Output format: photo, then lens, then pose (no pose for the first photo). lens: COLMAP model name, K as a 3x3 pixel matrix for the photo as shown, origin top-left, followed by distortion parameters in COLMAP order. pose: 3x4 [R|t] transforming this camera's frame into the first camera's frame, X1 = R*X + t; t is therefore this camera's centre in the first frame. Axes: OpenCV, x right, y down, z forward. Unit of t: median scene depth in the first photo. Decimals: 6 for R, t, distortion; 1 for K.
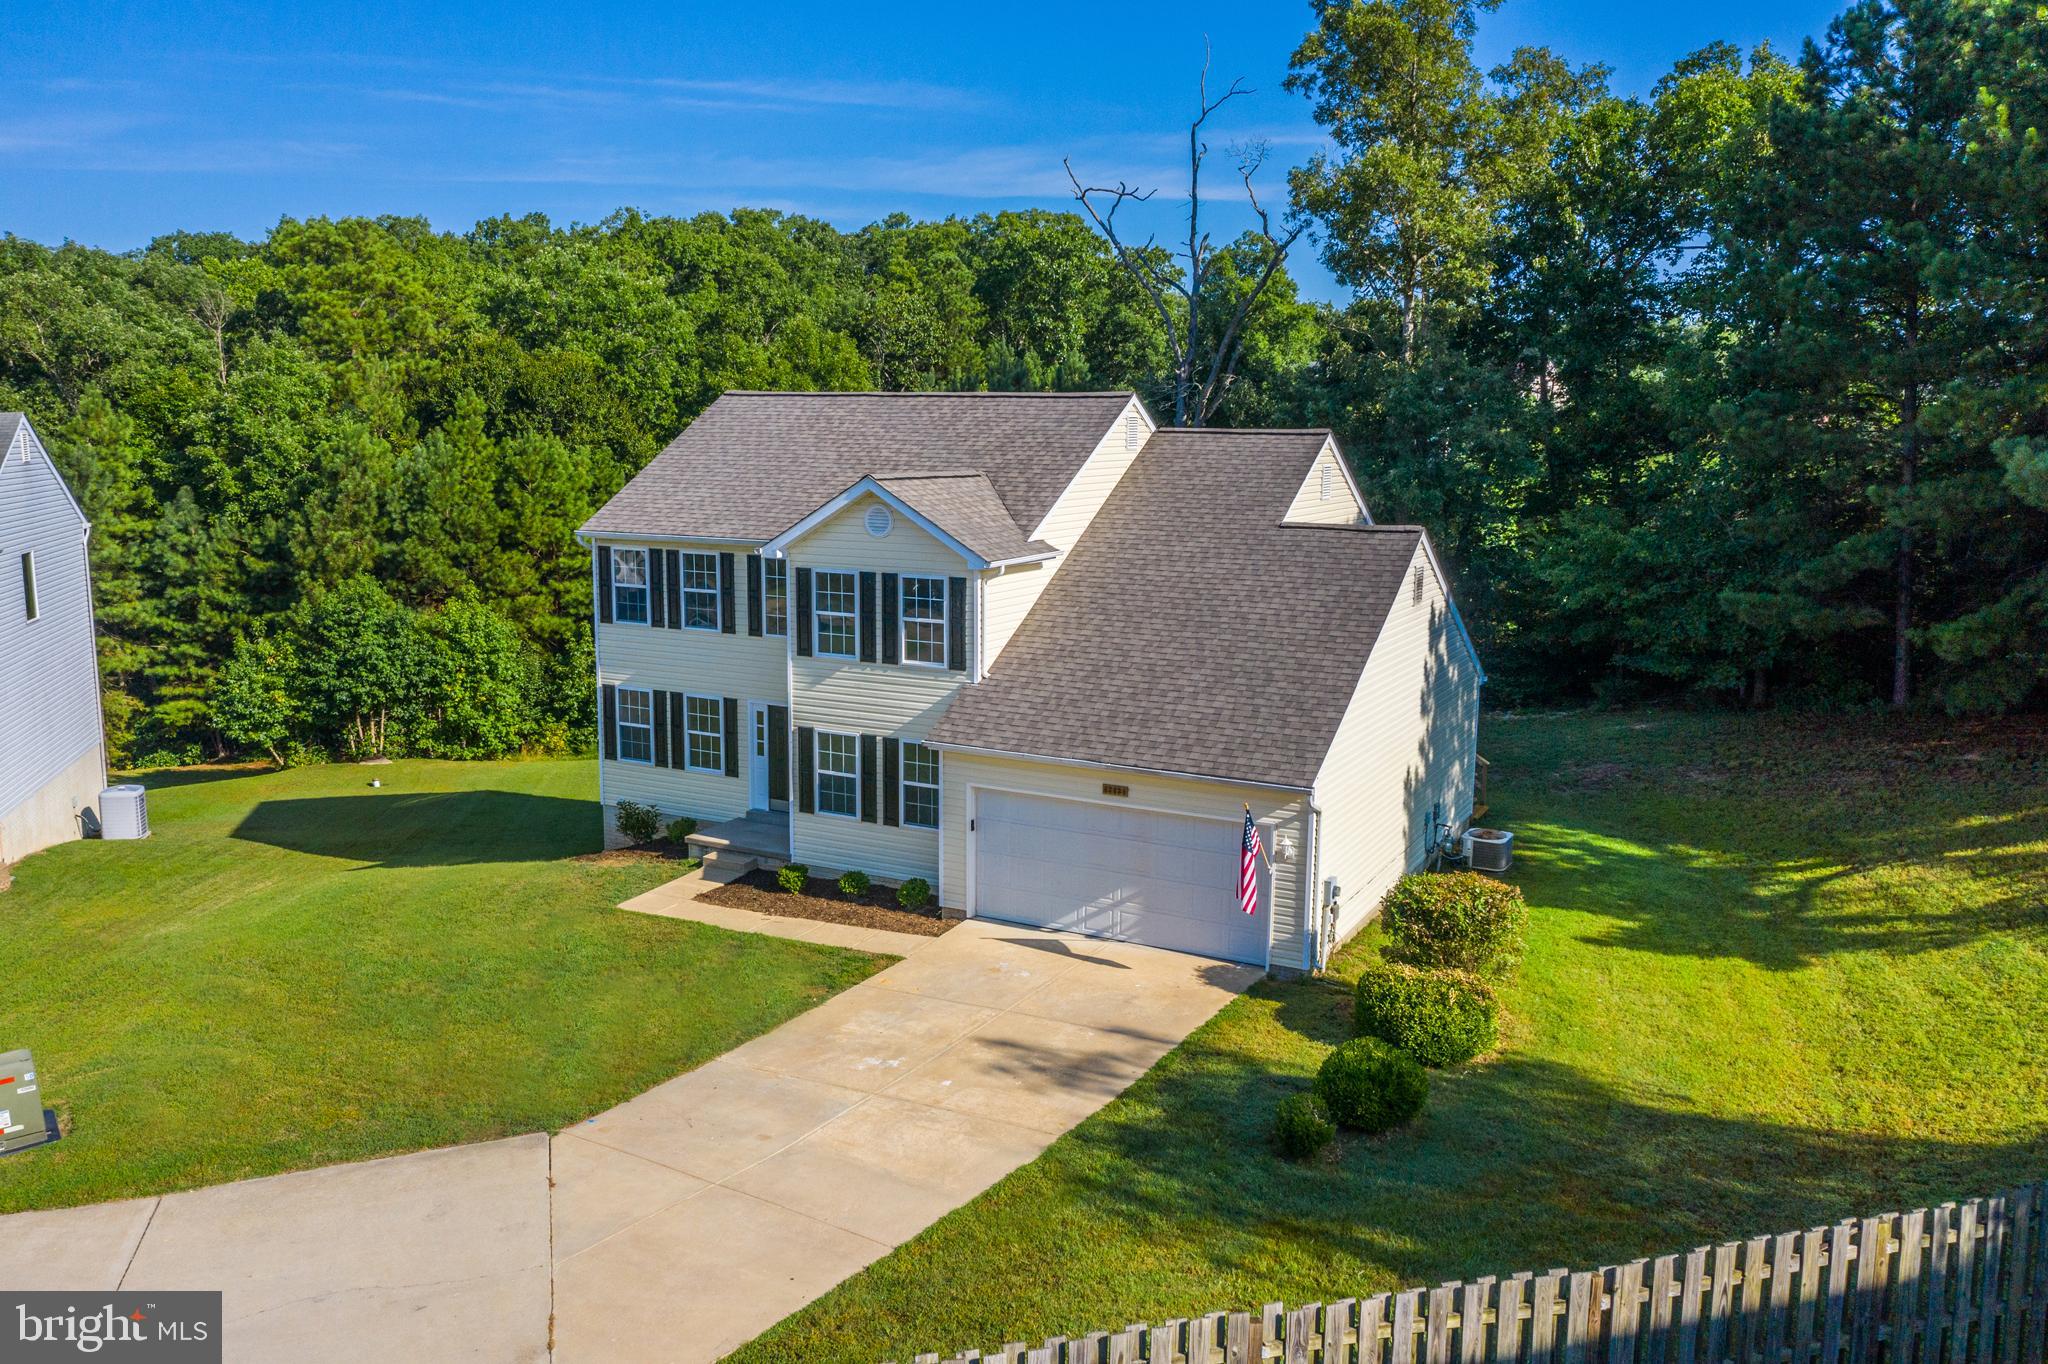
lens RADIAL K [[1607.5, 0, 1029.5], [0, 1607.5, 691.5], [0, 0, 1]] dist [-0.011697, -0.002578]
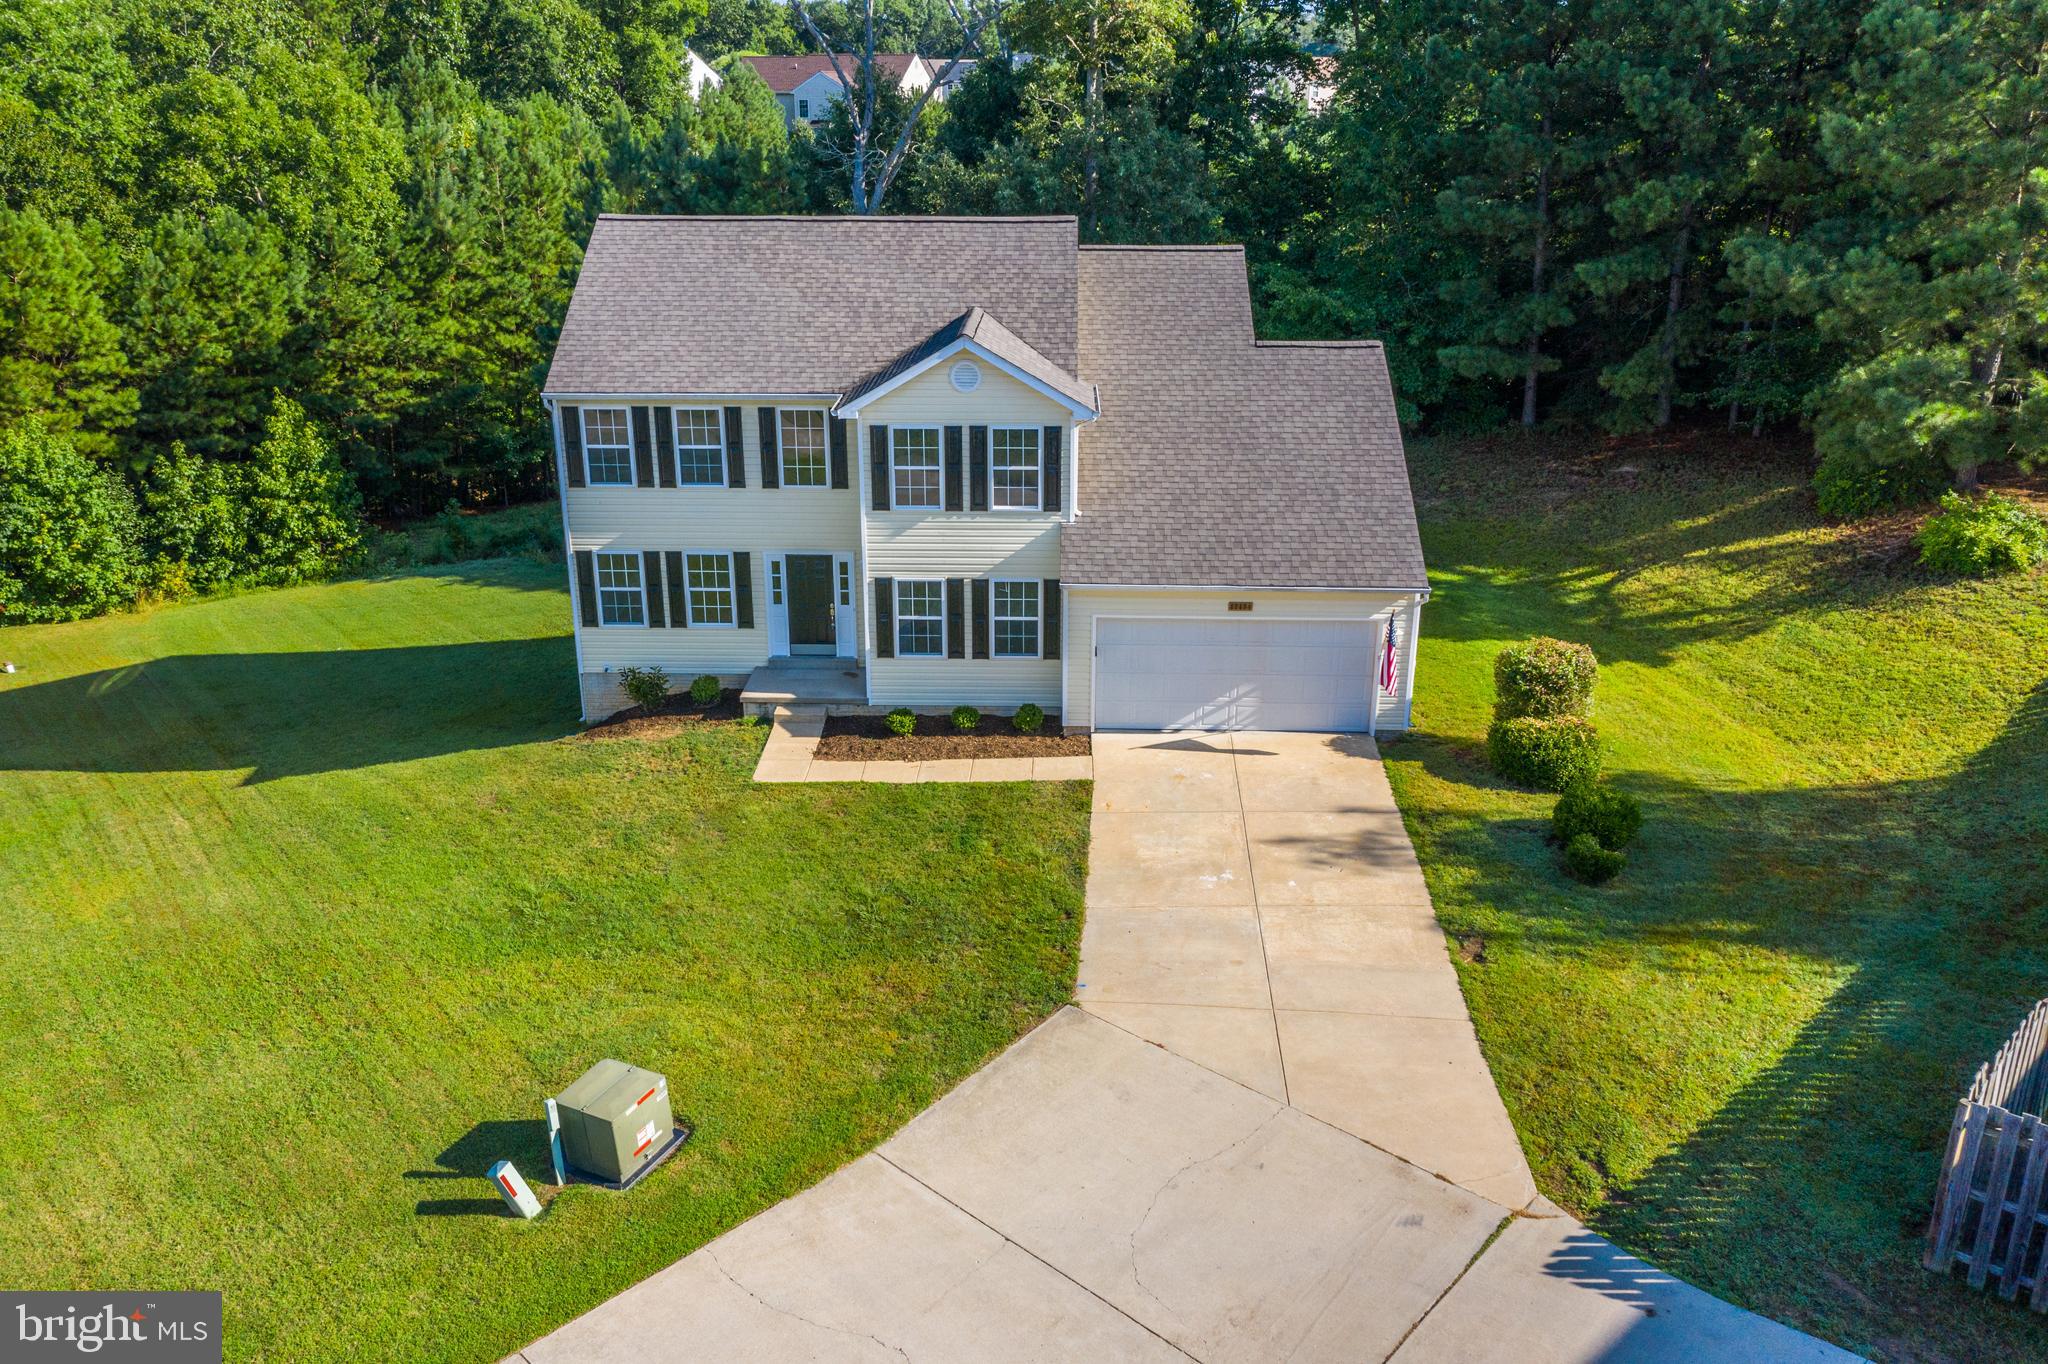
lens RADIAL K [[1603.7, 0, 1027.6], [0, 1603.7, 689.7], [0, 0, 1]] dist [-0.015922, 0.003649]
pose [[0.894026, -0.166831, 0.415795, -0.495206], [0.081781, 0.973258, 0.214663, -0.121313], [-0.440488, -0.157910, 0.883762, 0.031914]]
